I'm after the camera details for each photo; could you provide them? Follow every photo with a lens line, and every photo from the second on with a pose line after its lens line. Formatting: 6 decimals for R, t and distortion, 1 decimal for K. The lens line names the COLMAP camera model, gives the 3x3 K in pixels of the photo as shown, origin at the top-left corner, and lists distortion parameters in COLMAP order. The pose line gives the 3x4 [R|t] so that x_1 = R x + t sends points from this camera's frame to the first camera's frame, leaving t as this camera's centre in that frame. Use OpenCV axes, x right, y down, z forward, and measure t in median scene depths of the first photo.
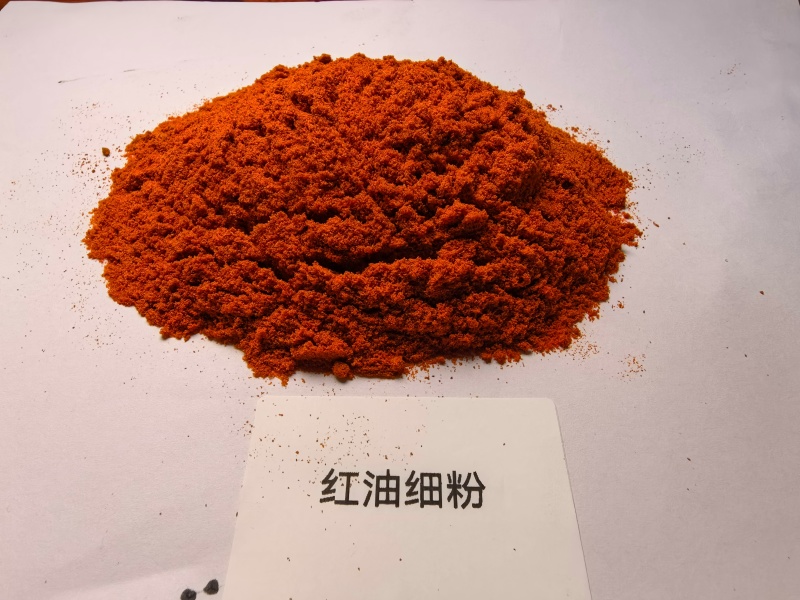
lens RADIAL K [[573.0, 0, 401.4], [0, 573.0, 305.5], [0, 0, 1]] dist [-0.010594, 0.001365]
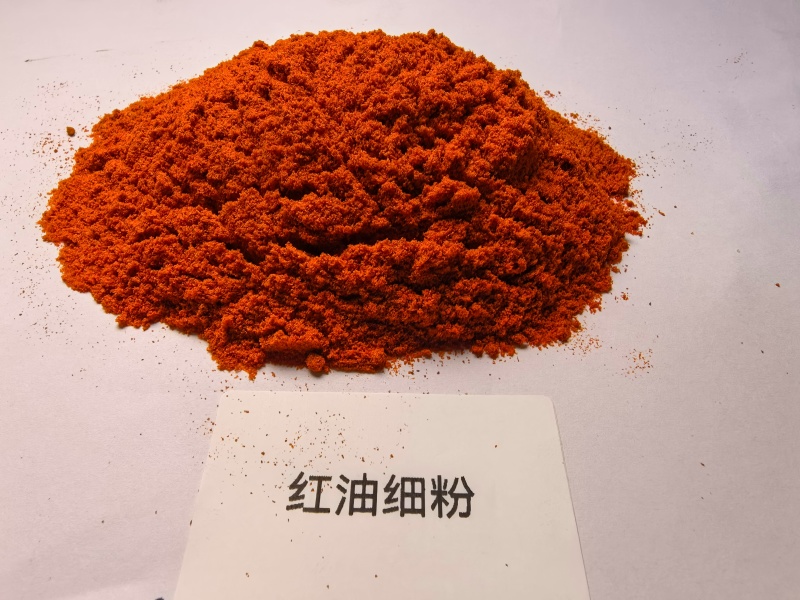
lens RADIAL K [[572.4, 0, 401.2], [0, 572.4, 309.3], [0, 0, 1]] dist [-0.010660, 0.006578]
pose [[0.999929, 0.009215, 0.007508, 0.021101], [-0.009091, 0.999824, -0.016412, 0.041259], [-0.007658, 0.016342, 0.999837, 0.097459]]
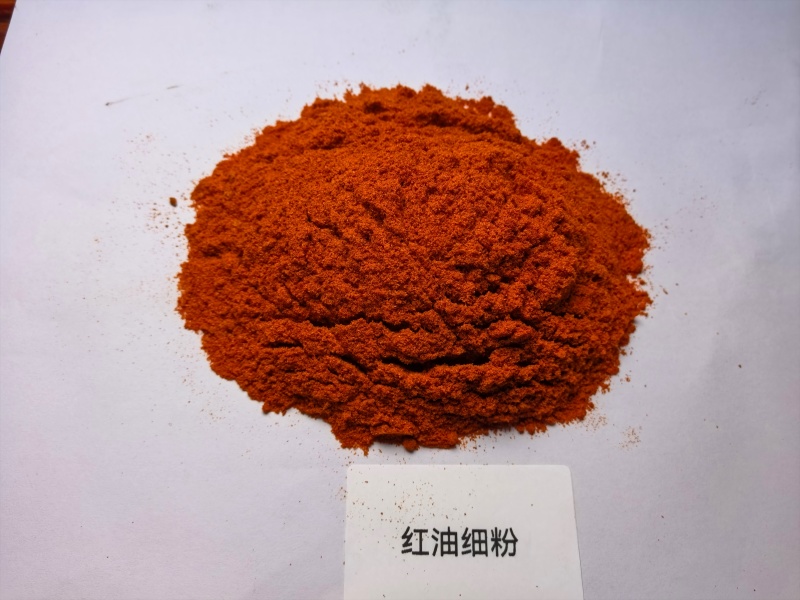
lens RADIAL K [[601.0, 0, 401.9], [0, 601.0, 298.8], [0, 0, 1]] dist [0.010675, -0.069355]
pose [[0.998862, 0.013992, 0.045596, -0.185090], [-0.026516, 0.957557, 0.287023, -0.576467], [-0.039645, -0.287905, 0.956838, -0.198100]]
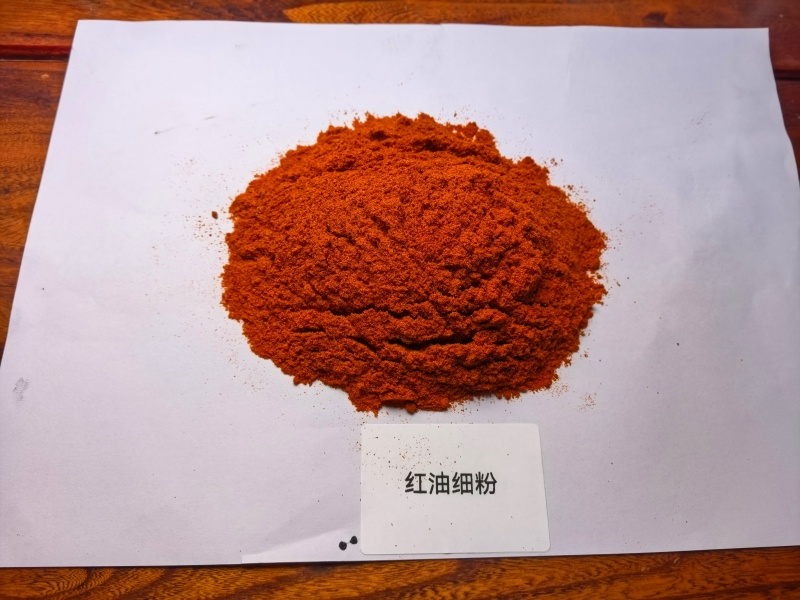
lens RADIAL K [[594.6, 0, 400.0], [0, 594.6, 300.0], [0, 0, 1]] dist [0.046367, -0.146391]
pose [[0.998927, 0.002582, 0.046243, -0.210035], [-0.016459, 0.953059, 0.302338, -0.675433], [-0.043291, -0.302775, 0.952078, -0.507948]]
